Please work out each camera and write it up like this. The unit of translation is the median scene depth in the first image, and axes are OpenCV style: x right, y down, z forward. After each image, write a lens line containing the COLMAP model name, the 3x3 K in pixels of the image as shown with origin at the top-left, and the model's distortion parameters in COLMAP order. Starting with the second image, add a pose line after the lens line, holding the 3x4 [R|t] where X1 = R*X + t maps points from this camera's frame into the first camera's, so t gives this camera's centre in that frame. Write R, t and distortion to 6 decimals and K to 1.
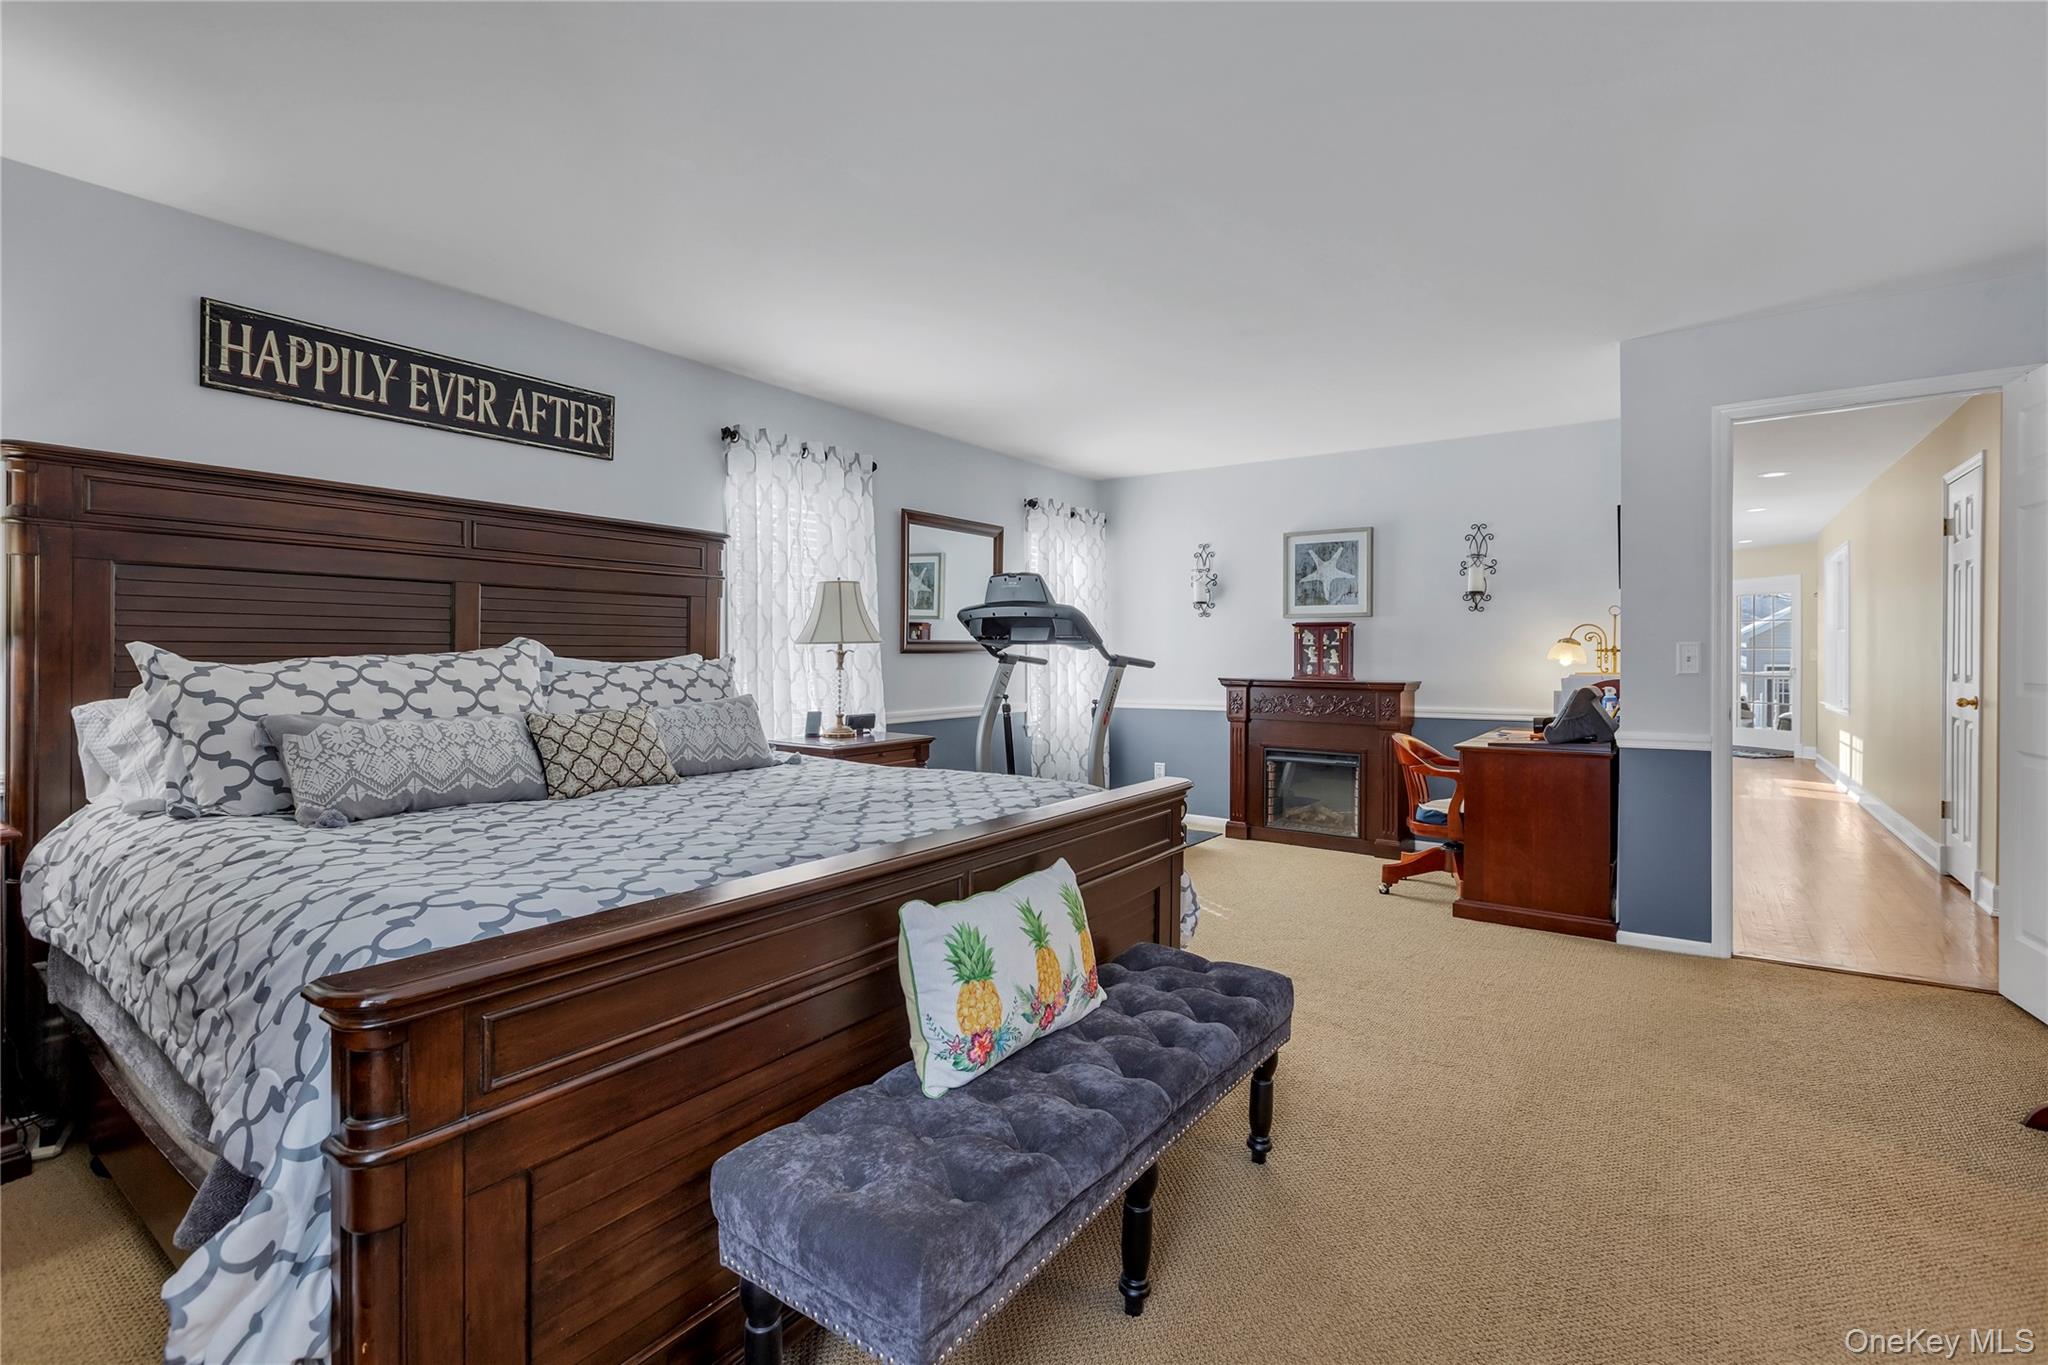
lens RADIAL K [[928.3, 0, 1022.7], [0, 928.3, 643.2], [0, 0, 1]] dist [-0.001237, -0.000556]
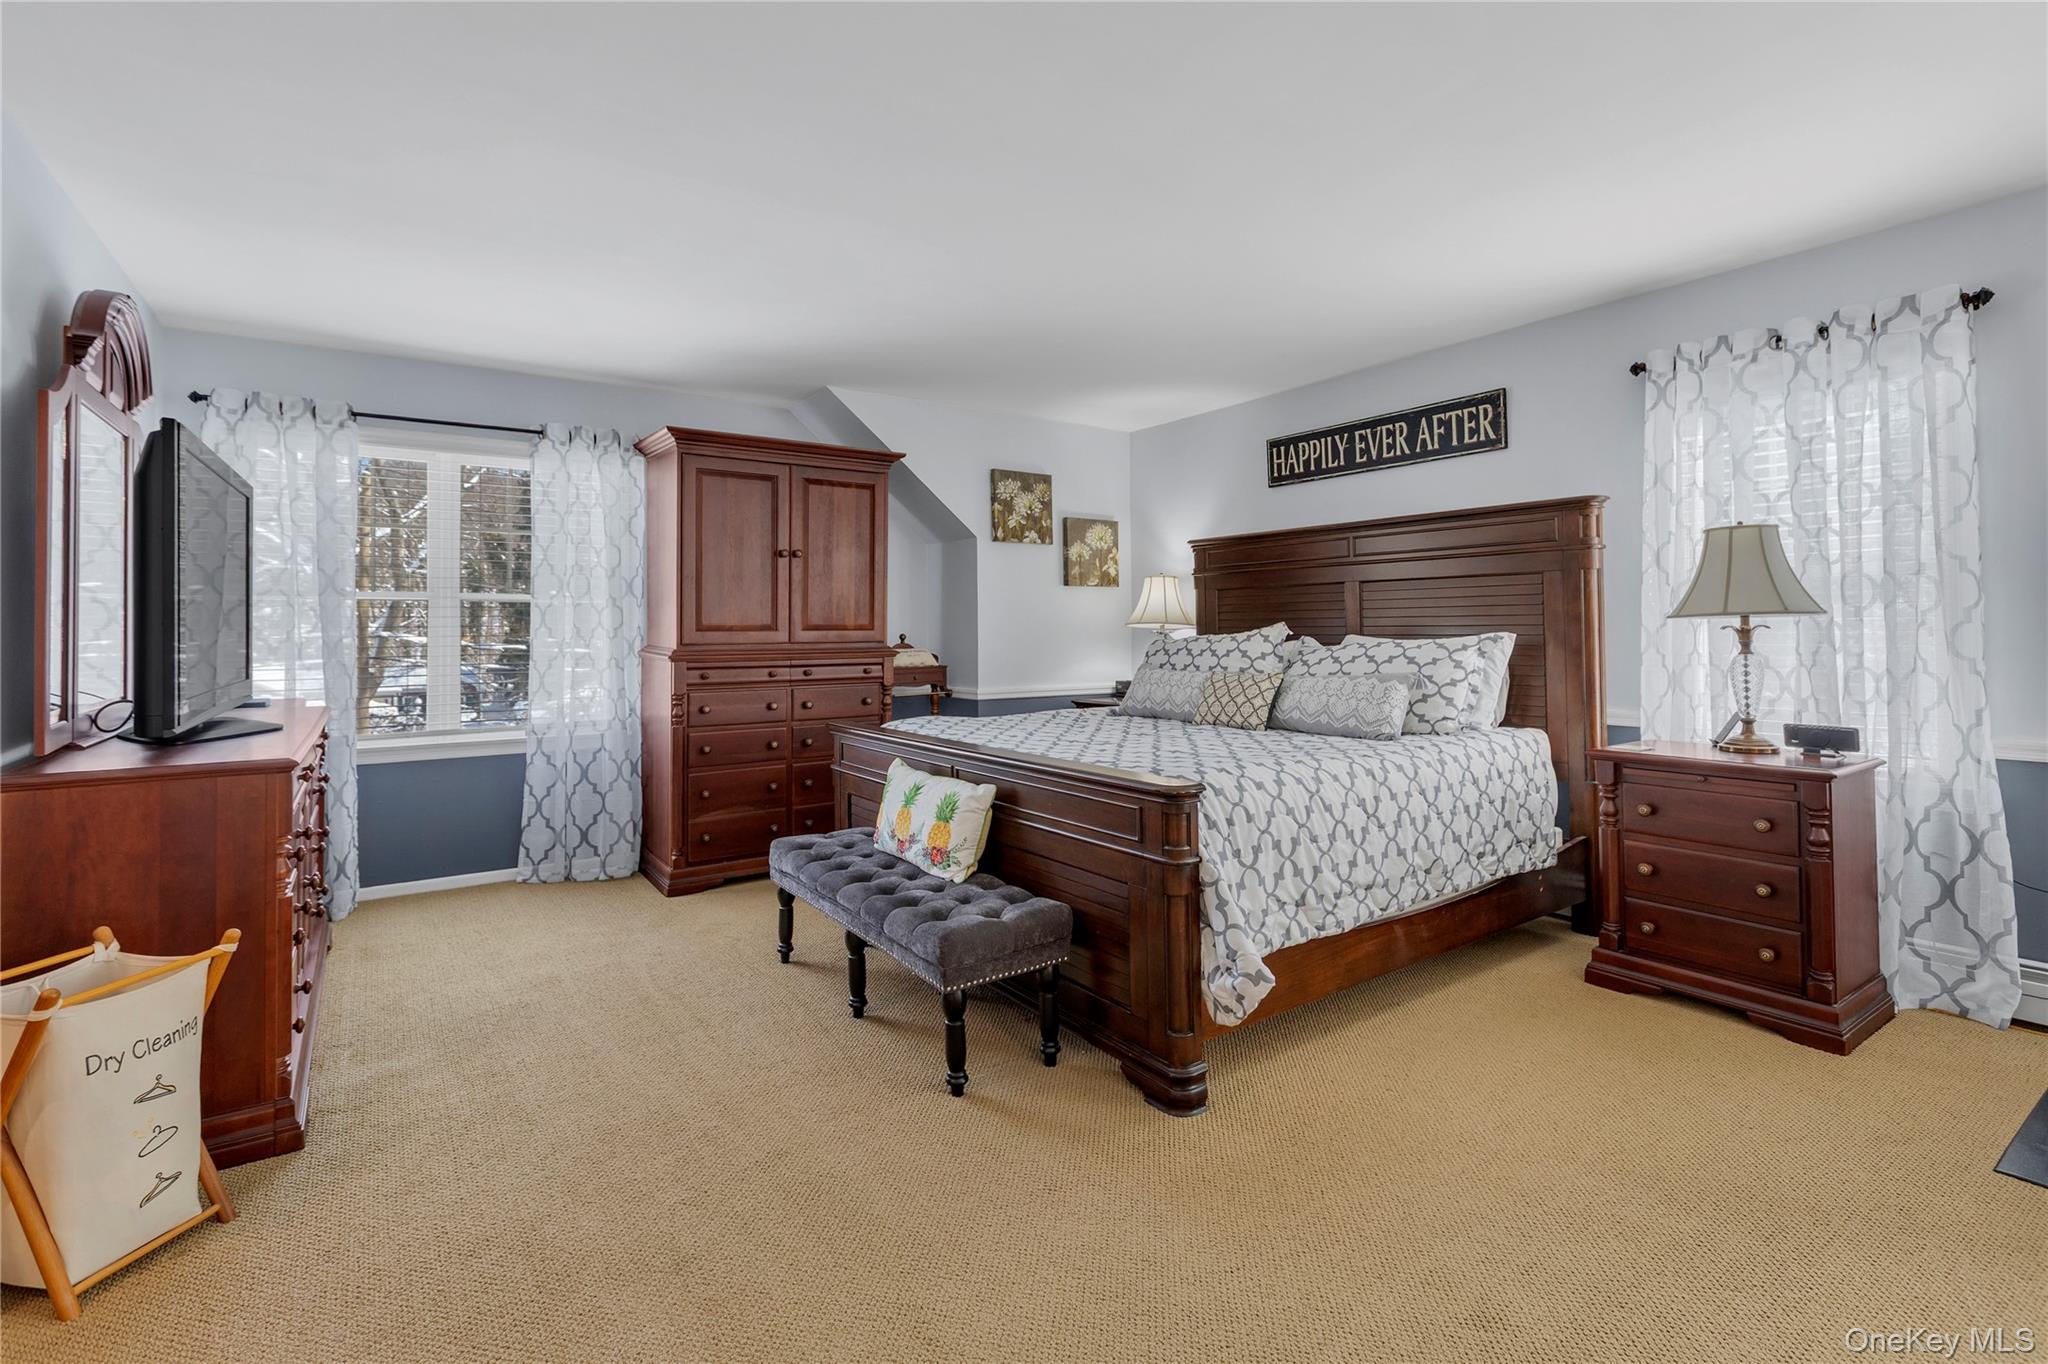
lens RADIAL K [[928.3, 0, 1022.7], [0, 928.3, 642.7], [0, 0, 1]] dist [-0.001237, -0.000556]
pose [[-0.343130, 0.015976, -0.939152, 0.813654], [0.020577, 0.999743, 0.009489, 0.003014], [0.939062, -0.016069, -0.343371, 0.924664]]
